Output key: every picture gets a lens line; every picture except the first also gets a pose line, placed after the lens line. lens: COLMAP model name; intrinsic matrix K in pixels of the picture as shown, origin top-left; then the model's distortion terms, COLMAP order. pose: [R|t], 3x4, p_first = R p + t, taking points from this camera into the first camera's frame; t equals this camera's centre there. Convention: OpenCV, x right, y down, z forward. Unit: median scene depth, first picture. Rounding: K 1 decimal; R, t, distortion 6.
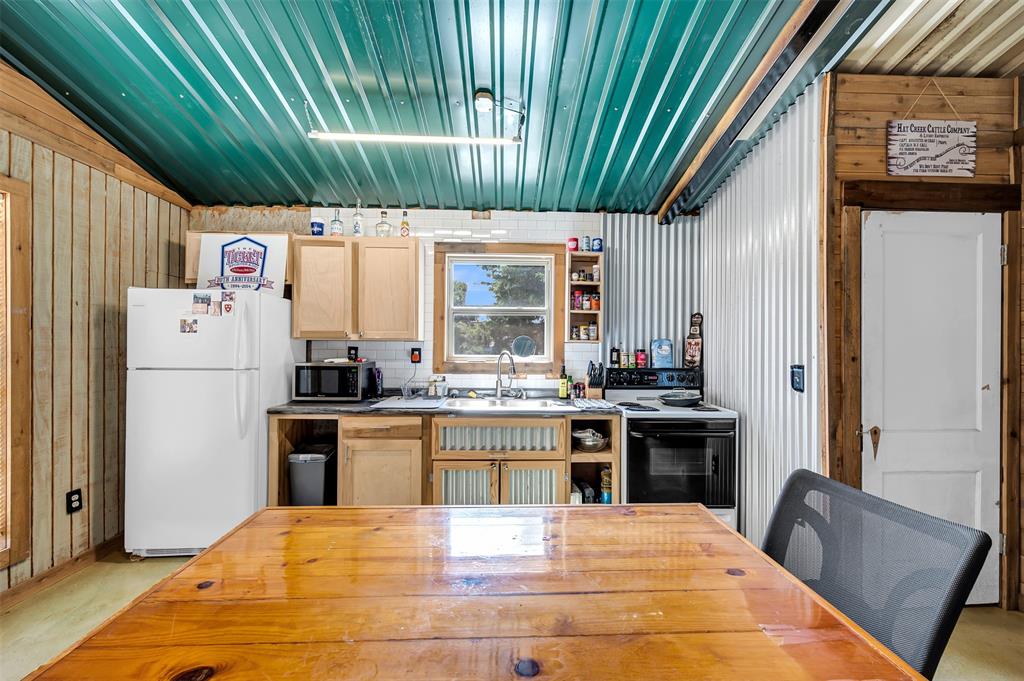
lens RADIAL K [[407.9, 0, 512.0], [0, 407.9, 340.5], [0, 0, 1]] dist [0.000603, -0.000110]
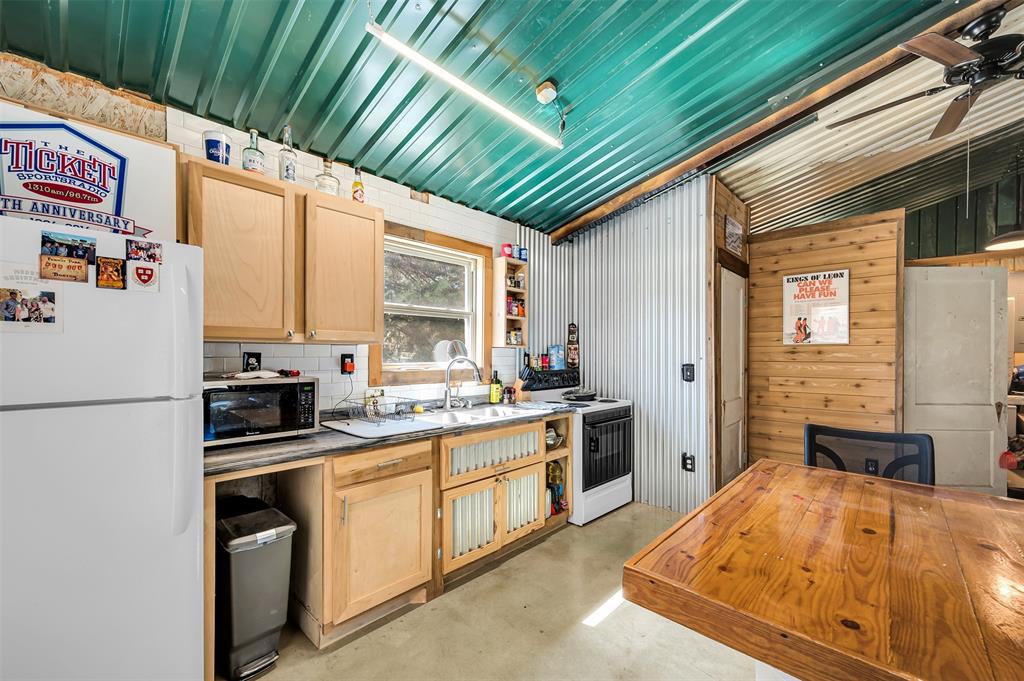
lens RADIAL K [[414.8, 0, 513.1], [0, 414.8, 348.3], [0, 0, 1]] dist [0.000268, -0.000460]
pose [[0.714895, 0.003286, 0.699224, -0.608363], [-0.010071, 0.999934, 0.005597, 0.000975], [-0.699159, -0.011043, 0.714880, 0.278581]]
